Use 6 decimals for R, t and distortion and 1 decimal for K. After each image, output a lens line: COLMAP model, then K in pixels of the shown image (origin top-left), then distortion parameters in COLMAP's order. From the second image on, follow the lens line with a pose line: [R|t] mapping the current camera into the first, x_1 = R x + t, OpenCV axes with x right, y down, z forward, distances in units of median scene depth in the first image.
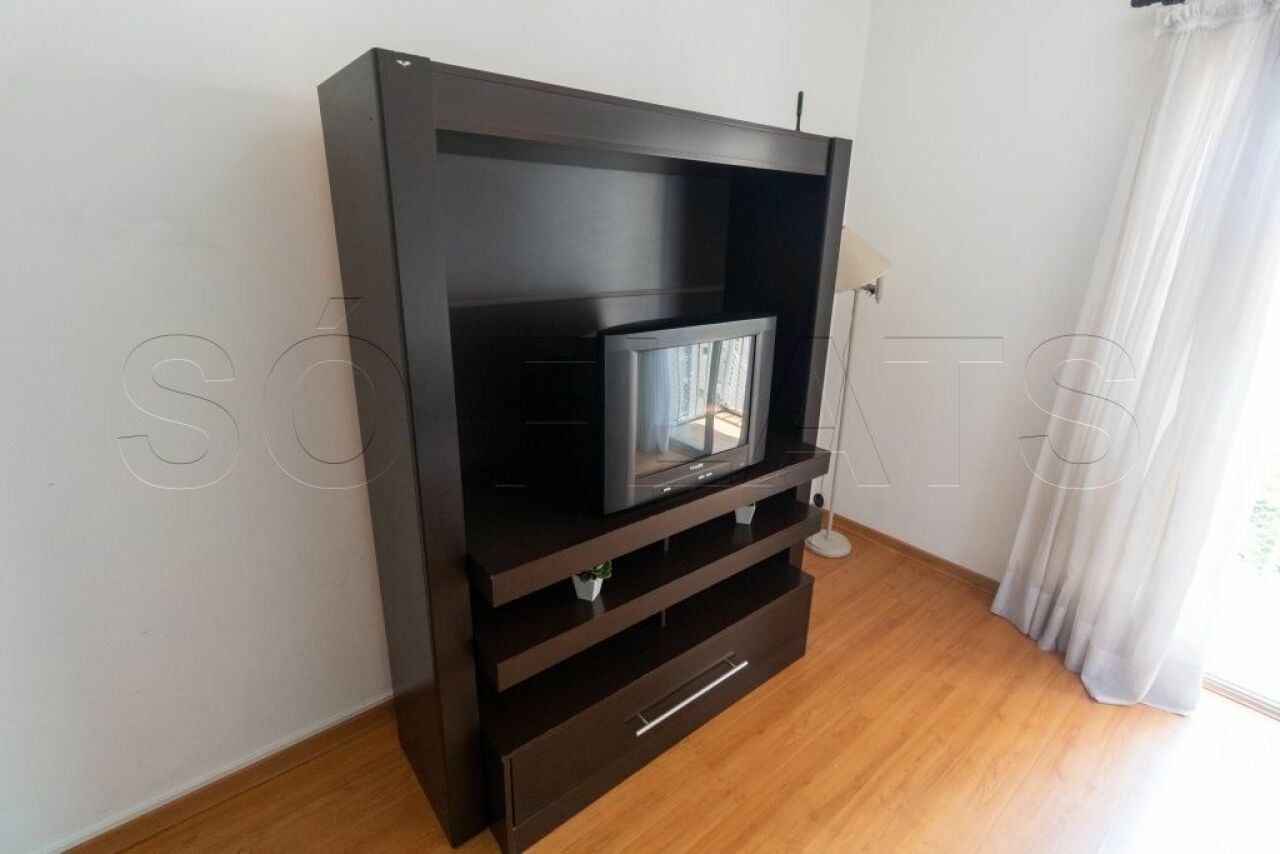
lens RADIAL K [[607.0, 0, 642.8], [0, 607.0, 416.0], [0, 0, 1]] dist [-0.002125, -0.000287]
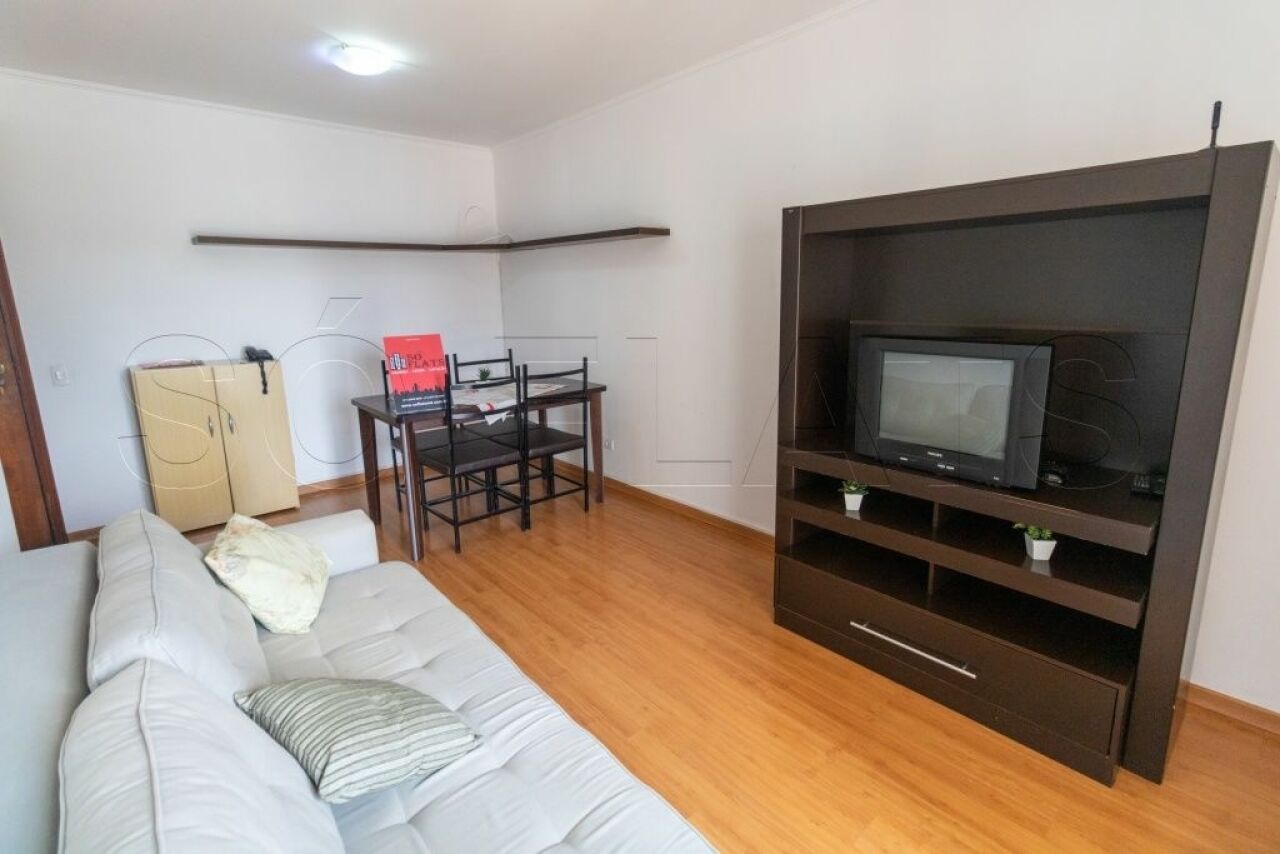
lens RADIAL K [[572.4, 0, 640.0], [0, 572.4, 427.0], [0, 0, 1]] dist [0.034262, -0.000062]
pose [[0.023081, 0.198369, -0.979856, 1.092016], [-0.297762, 0.936999, 0.182679, -0.006484], [0.954361, 0.287547, 0.080693, 0.256030]]
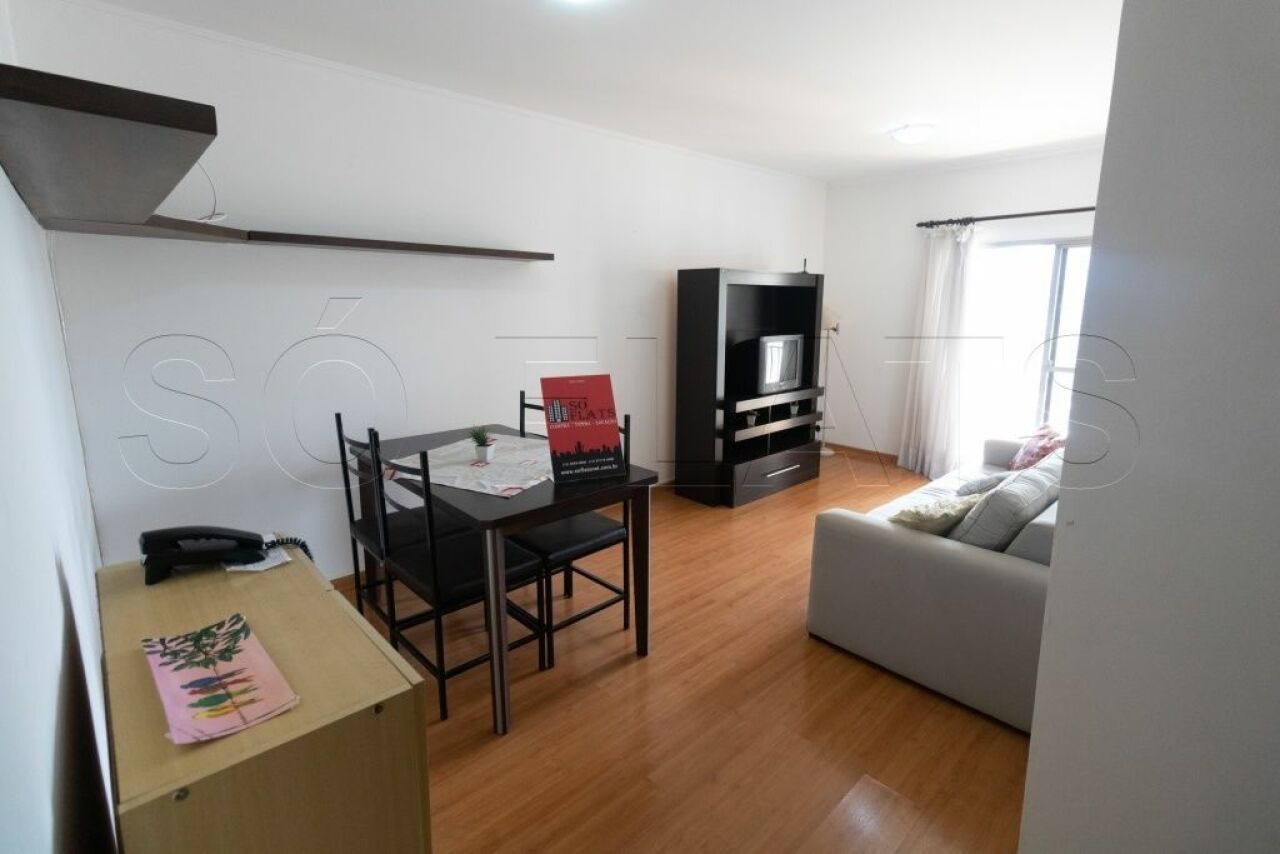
lens RADIAL K [[607.0, 0, 642.8], [0, 607.0, 416.0], [0, 0, 1]] dist [-0.002125, -0.000287]
pose [[0.998552, -0.031403, 0.043685, -0.641440], [0.036537, 0.991833, -0.122196, 0.515776], [-0.039491, 0.123615, 0.991544, -1.689472]]
